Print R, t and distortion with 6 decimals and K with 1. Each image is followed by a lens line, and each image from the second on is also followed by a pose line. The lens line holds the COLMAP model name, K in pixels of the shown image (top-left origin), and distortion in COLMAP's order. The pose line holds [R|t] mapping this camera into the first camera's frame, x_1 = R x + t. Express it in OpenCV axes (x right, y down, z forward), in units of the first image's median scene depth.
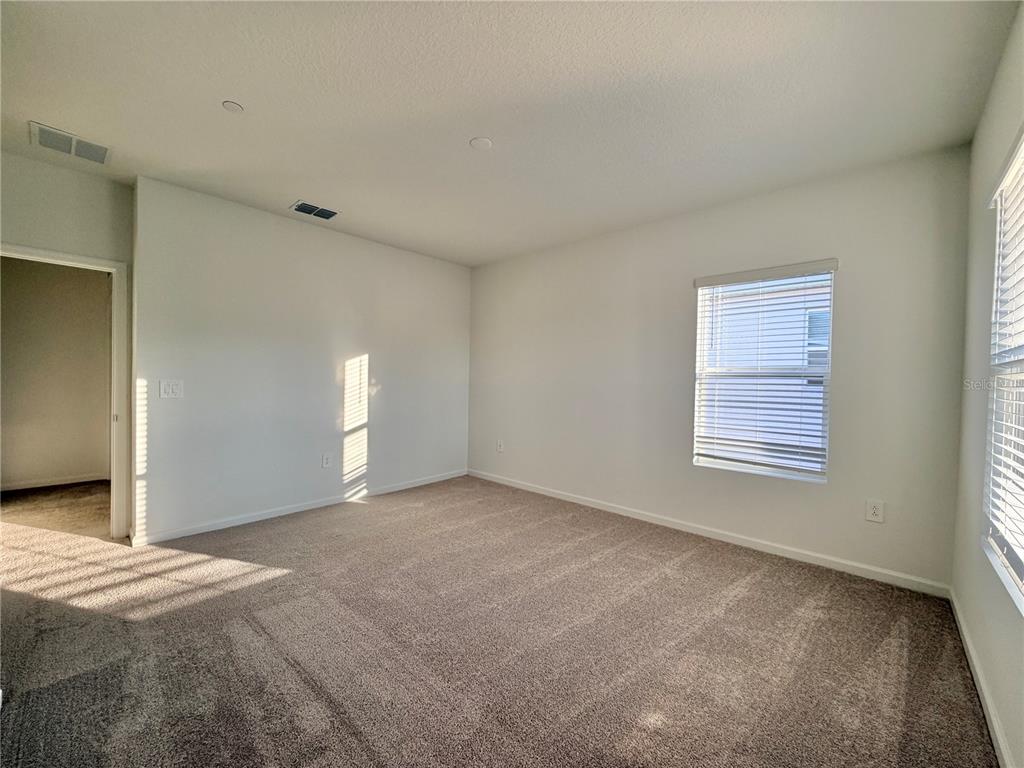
lens RADIAL K [[419.7, 0, 491.8], [0, 419.7, 382.7], [0, 0, 1]] dist [-0.001689, 0.000005]
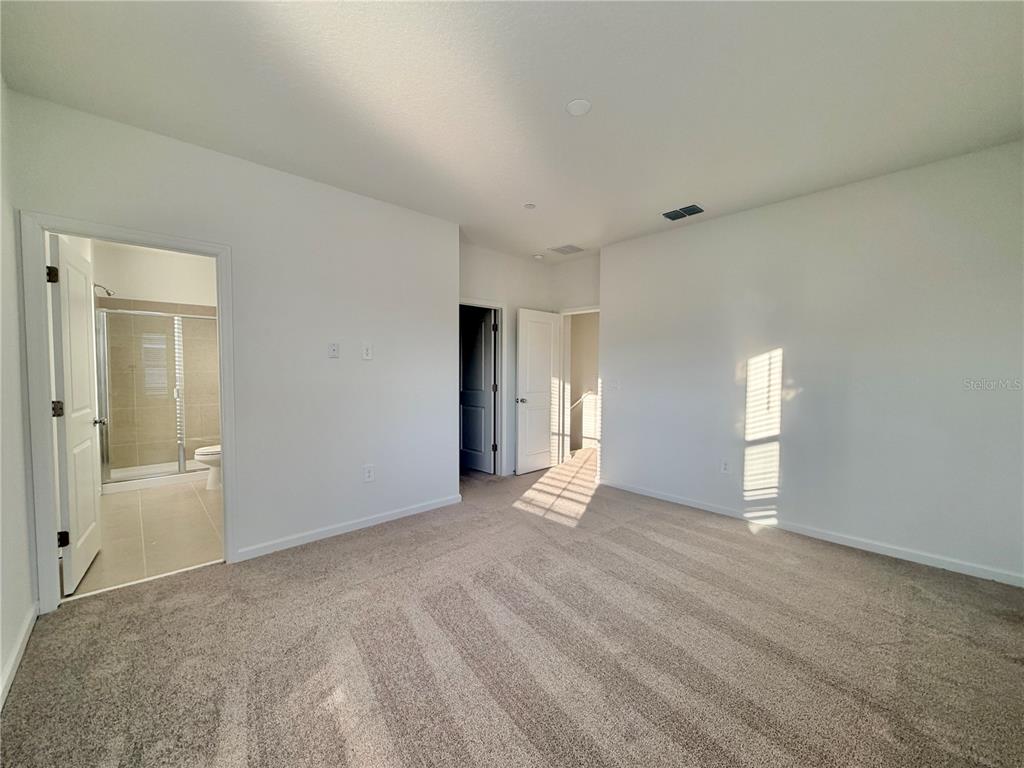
lens RADIAL K [[406.7, 0, 511.4], [0, 406.7, 385.3], [0, 0, 1]] dist [-0.005263, -0.000315]
pose [[-0.061287, 0.024200, -0.997827, 0.507280], [-0.008820, 0.999654, 0.024786, -0.013701], [0.998081, 0.010320, -0.061052, 0.565313]]
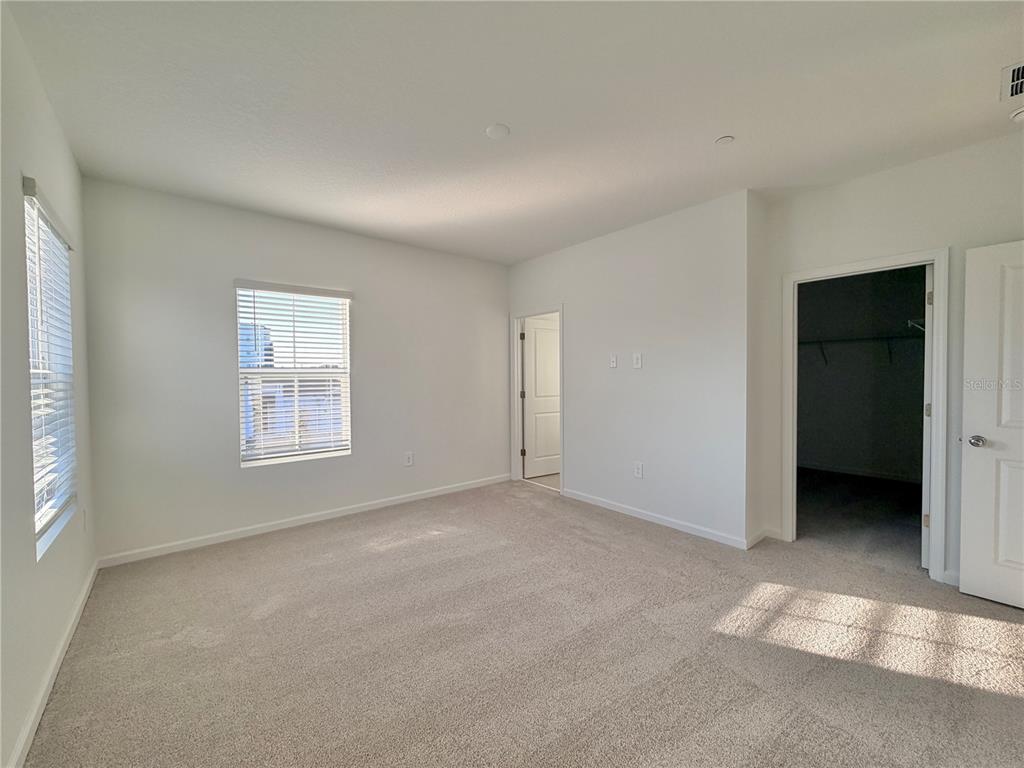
lens RADIAL K [[406.7, 0, 511.4], [0, 406.7, 385.3], [0, 0, 1]] dist [-0.005263, -0.000315]
pose [[-0.992050, -0.011965, 0.125273, -0.116237], [-0.008439, 0.999554, 0.028641, -0.028501], [-0.125560, 0.027357, -0.991709, 1.169901]]
